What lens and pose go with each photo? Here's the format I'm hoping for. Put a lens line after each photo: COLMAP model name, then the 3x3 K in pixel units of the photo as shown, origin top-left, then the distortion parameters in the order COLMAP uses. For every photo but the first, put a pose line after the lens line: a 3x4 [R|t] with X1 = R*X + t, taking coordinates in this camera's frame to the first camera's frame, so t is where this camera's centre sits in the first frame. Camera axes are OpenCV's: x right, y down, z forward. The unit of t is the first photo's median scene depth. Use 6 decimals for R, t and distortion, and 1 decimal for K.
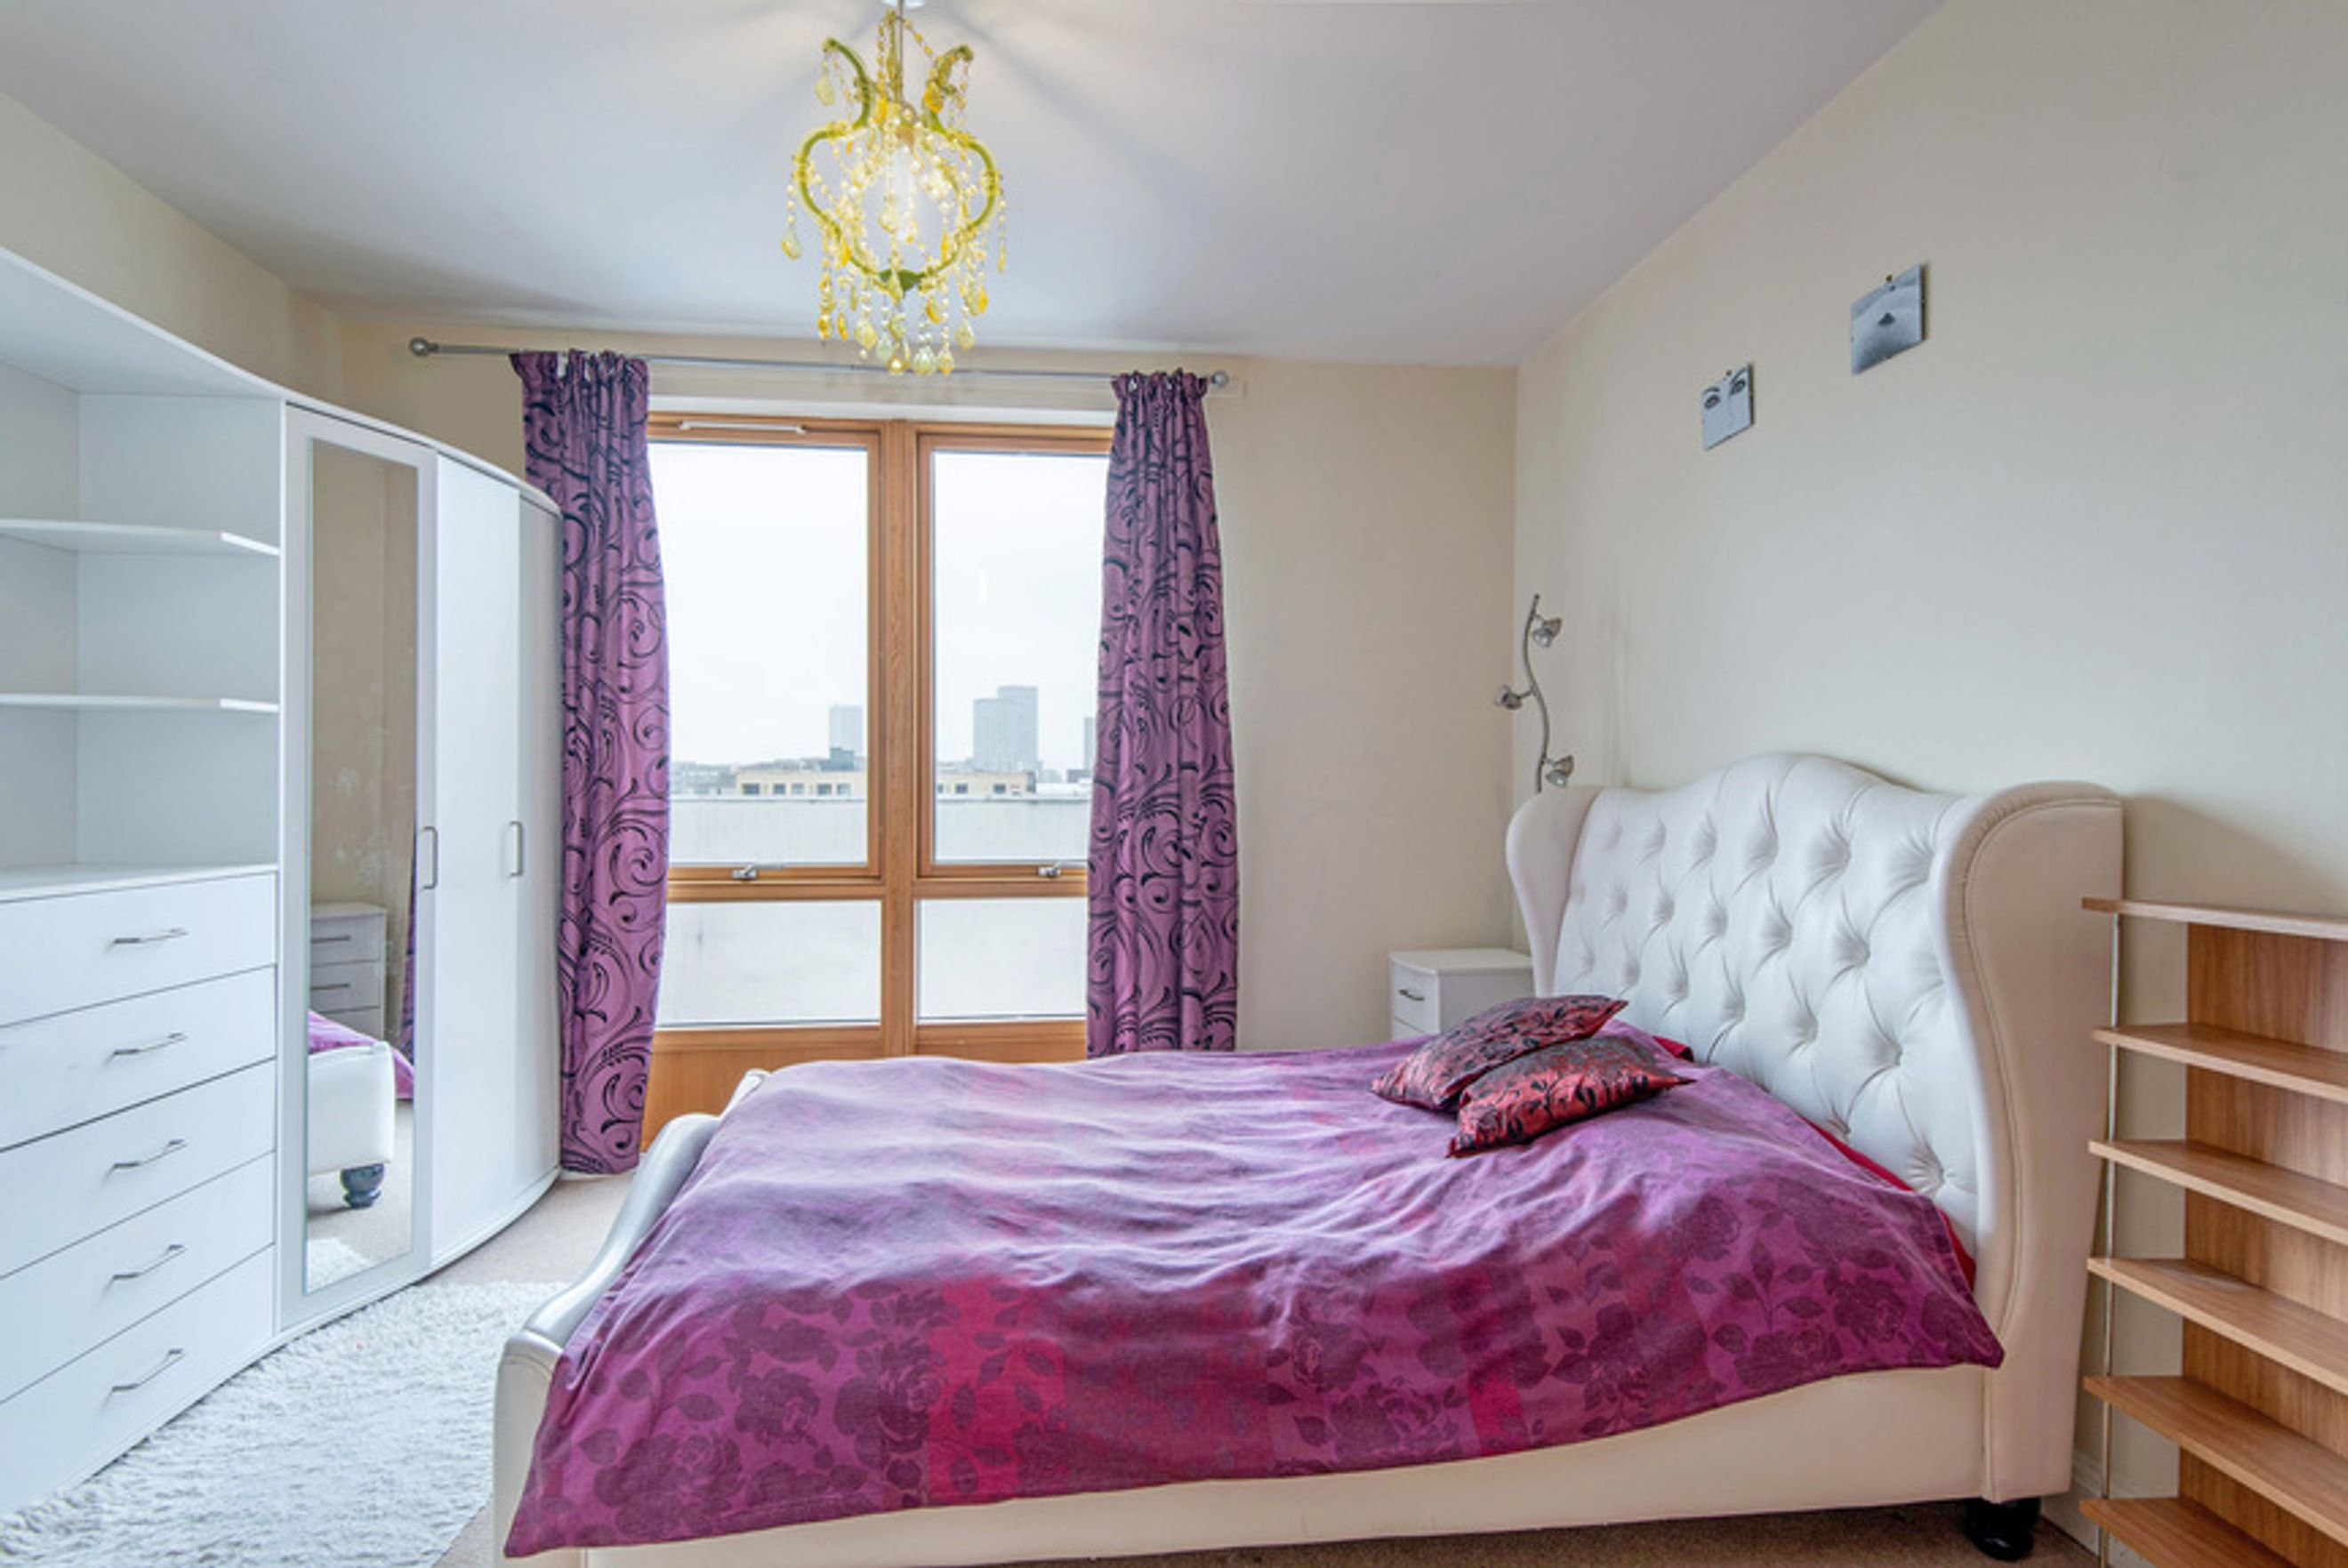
lens RADIAL K [[1271.2, 0, 1176.1], [0, 1271.2, 782.5], [0, 0, 1]] dist [0.031792, -0.021214]
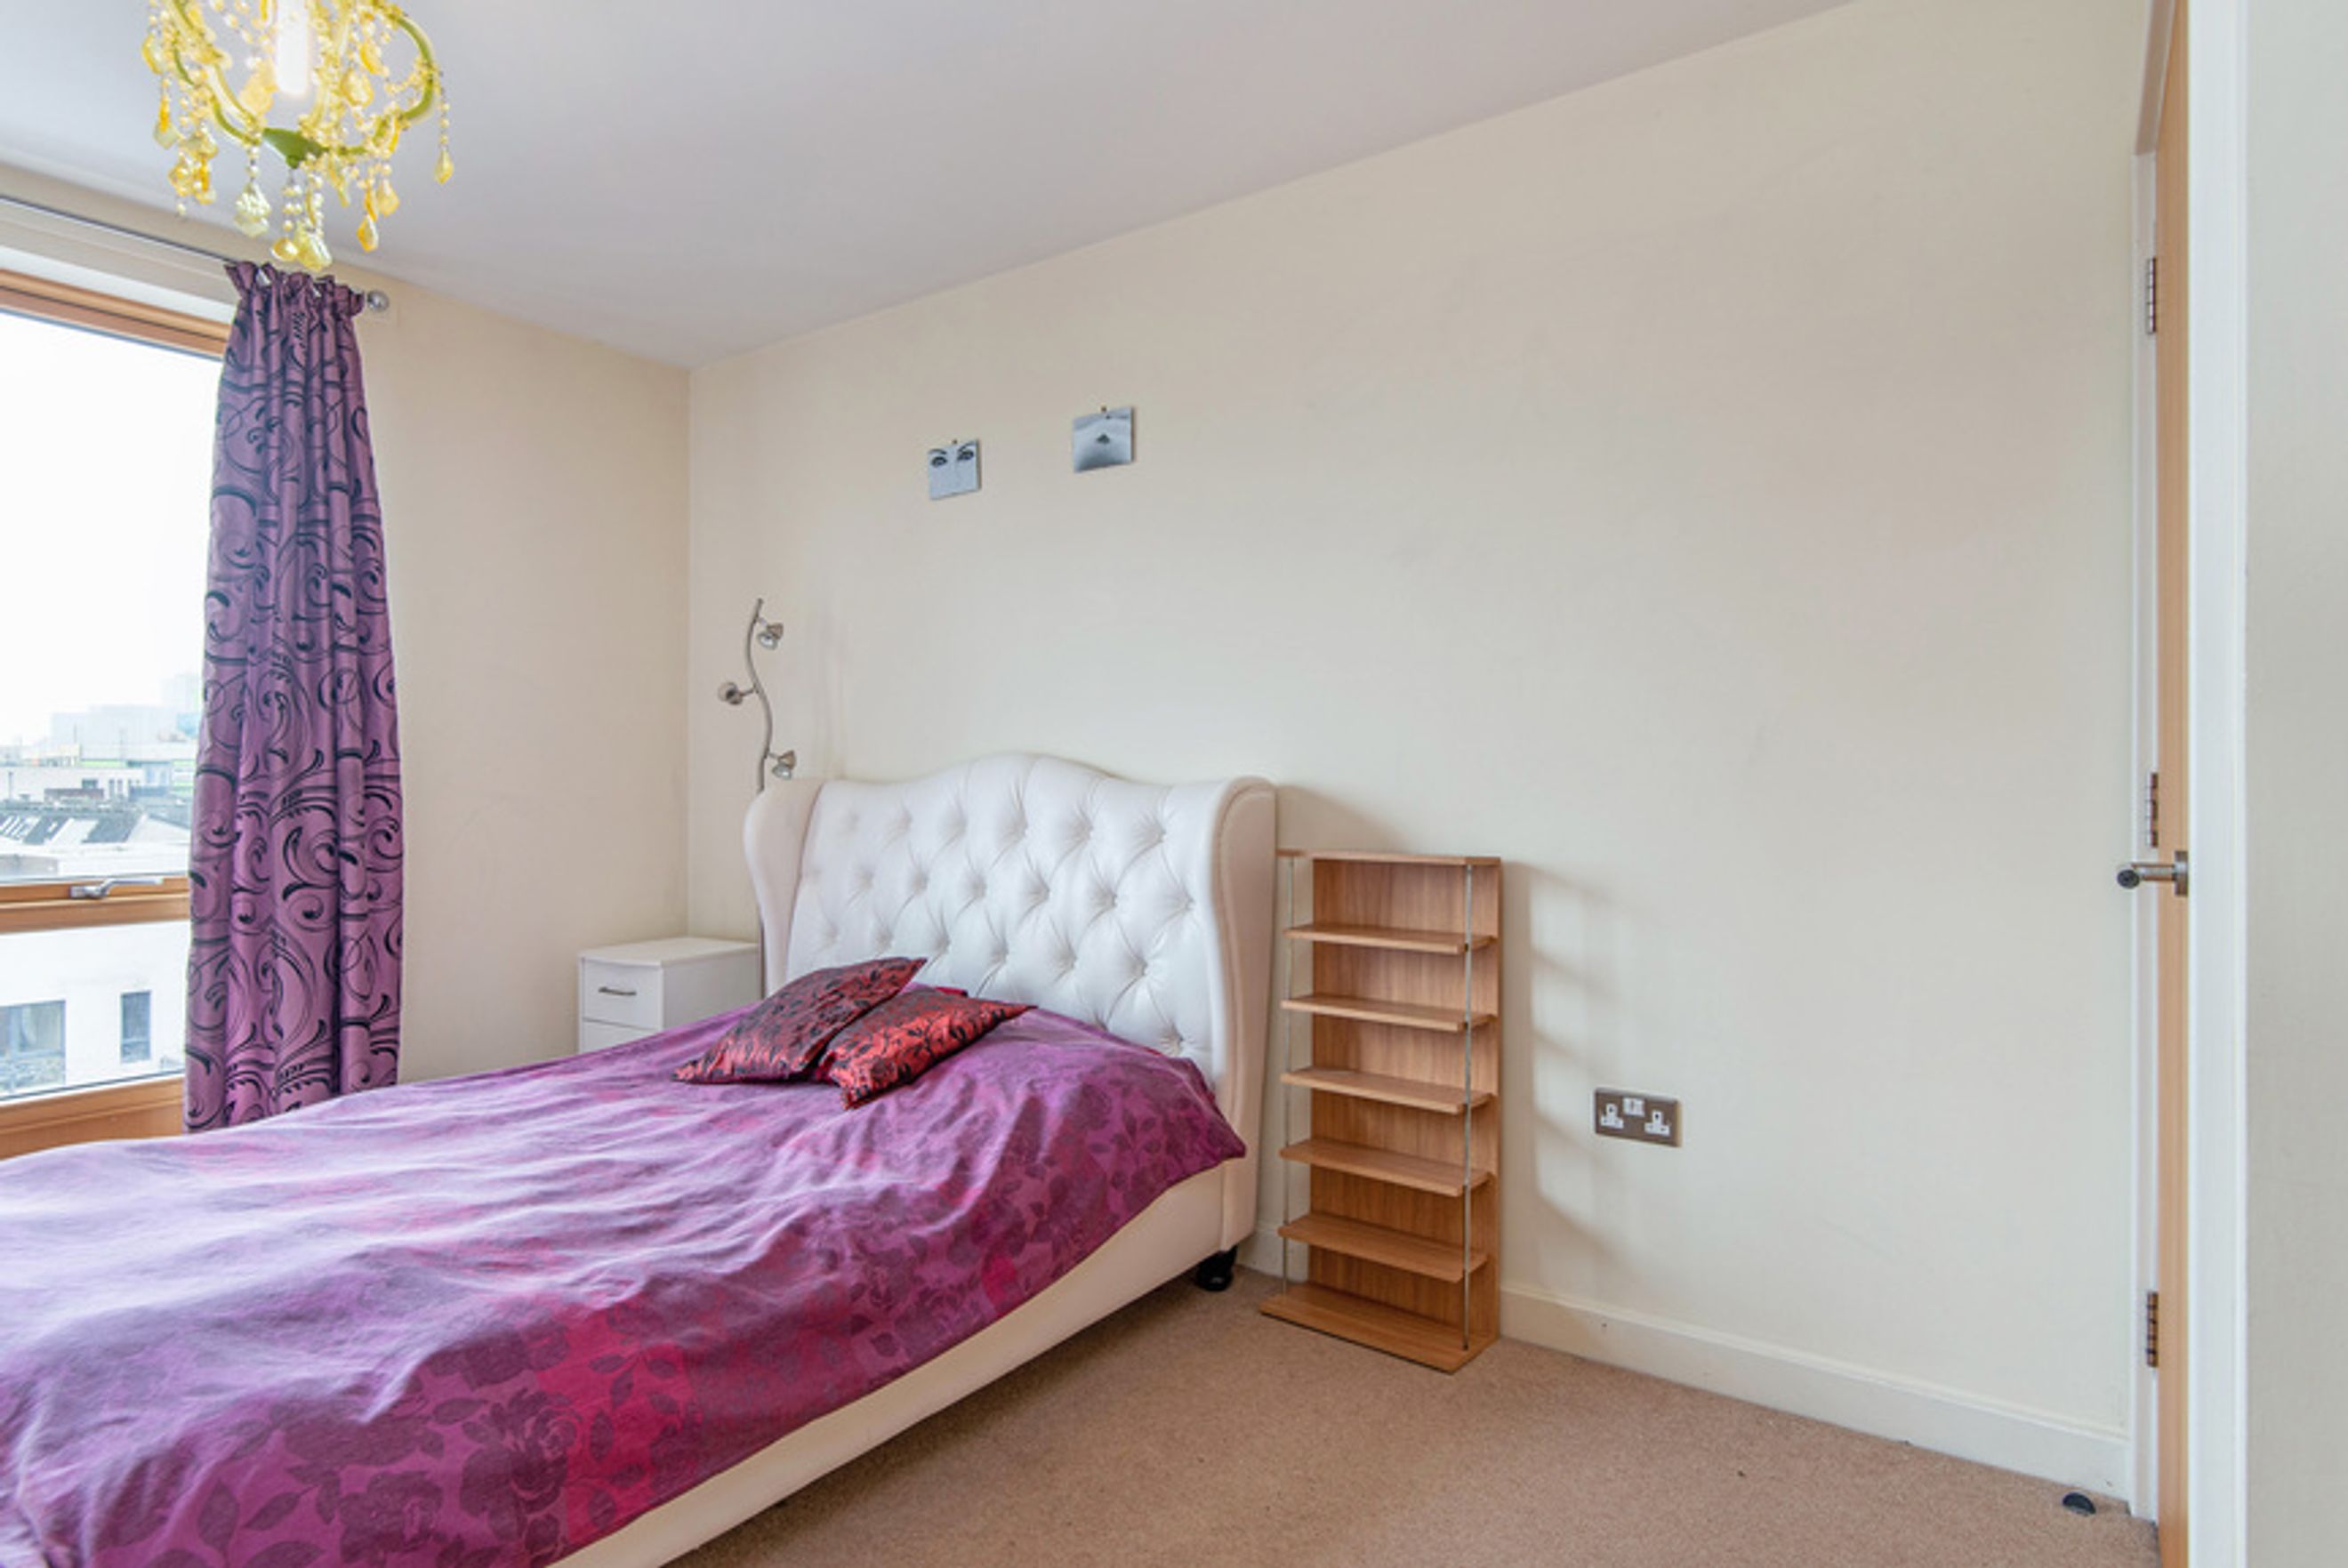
lens RADIAL K [[1271.2, 0, 1190.0], [0, 1271.2, 774.2], [0, 0, 1]] dist [0.031792, -0.021214]
pose [[0.652688, 0.005349, 0.757608, -0.426056], [-0.004440, 0.999985, -0.003236, 0.002063], [-0.757614, -0.001252, 0.652702, 0.040938]]
